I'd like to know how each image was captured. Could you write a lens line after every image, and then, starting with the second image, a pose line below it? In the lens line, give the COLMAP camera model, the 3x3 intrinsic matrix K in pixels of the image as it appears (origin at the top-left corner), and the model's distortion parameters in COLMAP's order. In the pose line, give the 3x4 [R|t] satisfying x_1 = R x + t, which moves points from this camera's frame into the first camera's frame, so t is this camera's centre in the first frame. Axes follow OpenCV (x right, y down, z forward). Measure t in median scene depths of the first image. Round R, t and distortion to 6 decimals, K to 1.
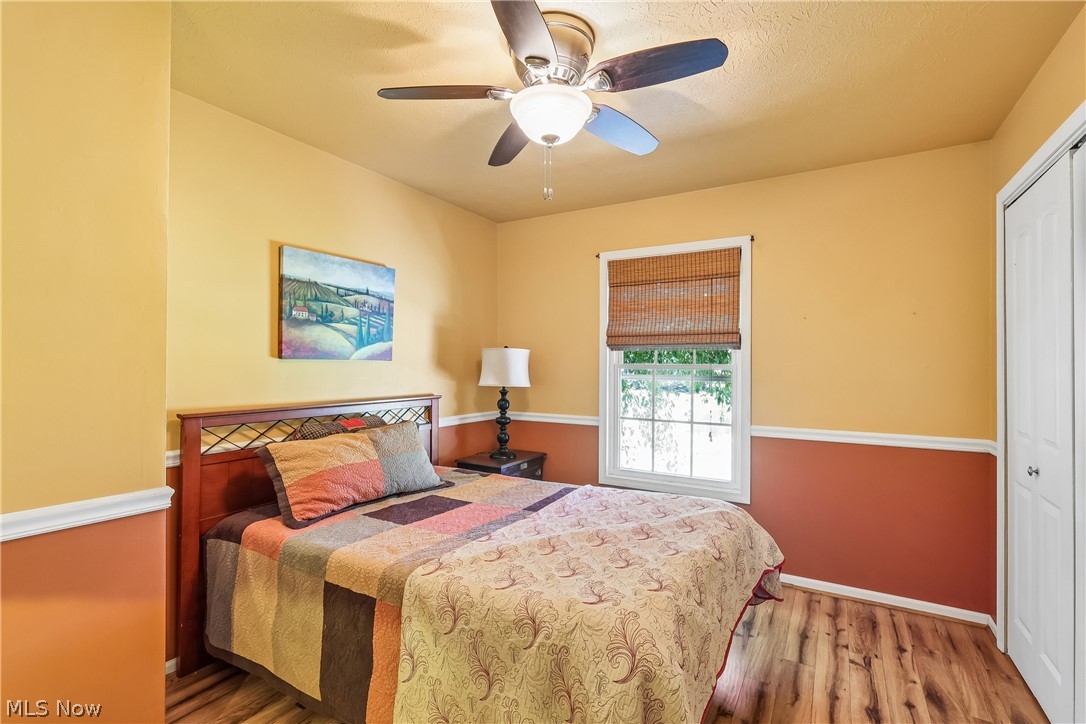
lens RADIAL K [[472.8, 0, 543.0], [0, 472.8, 362.0], [0, 0, 1]] dist [0.001016, -0.000004]
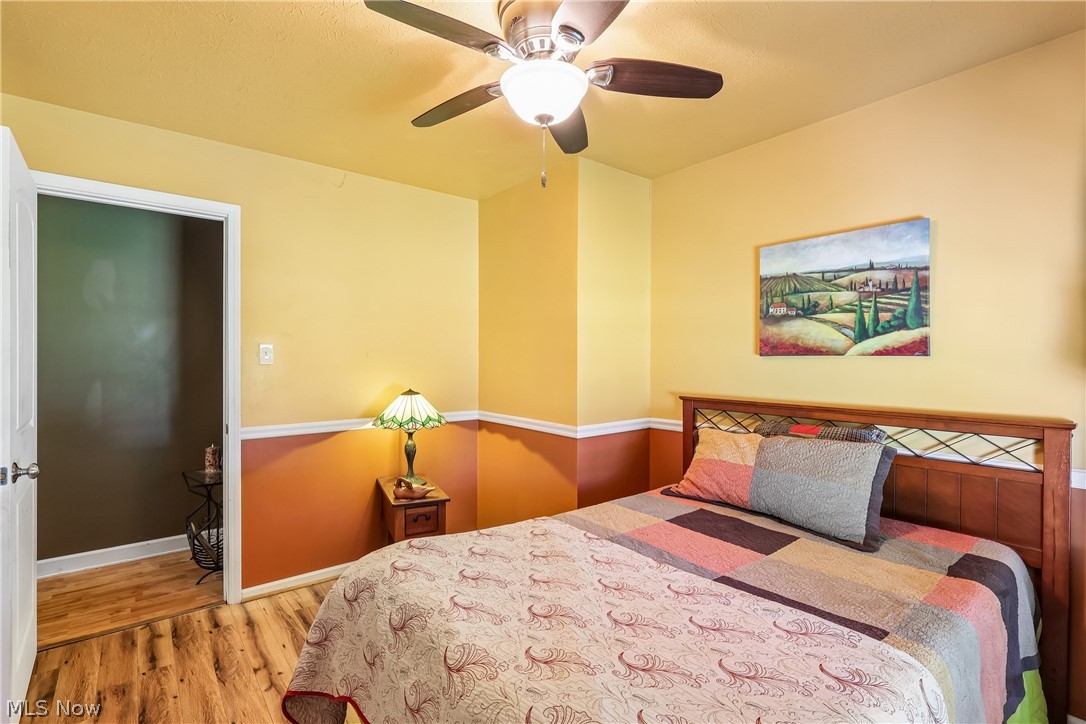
lens RADIAL K [[508.3, 0, 537.9], [0, 508.3, 361.5], [0, 0, 1]] dist [-0.000768, 0.000133]
pose [[-0.330428, 0.011708, -0.943759, 0.618785], [0.010505, 0.999907, 0.008727, -0.008546], [0.943773, -0.007030, -0.330520, 0.823078]]
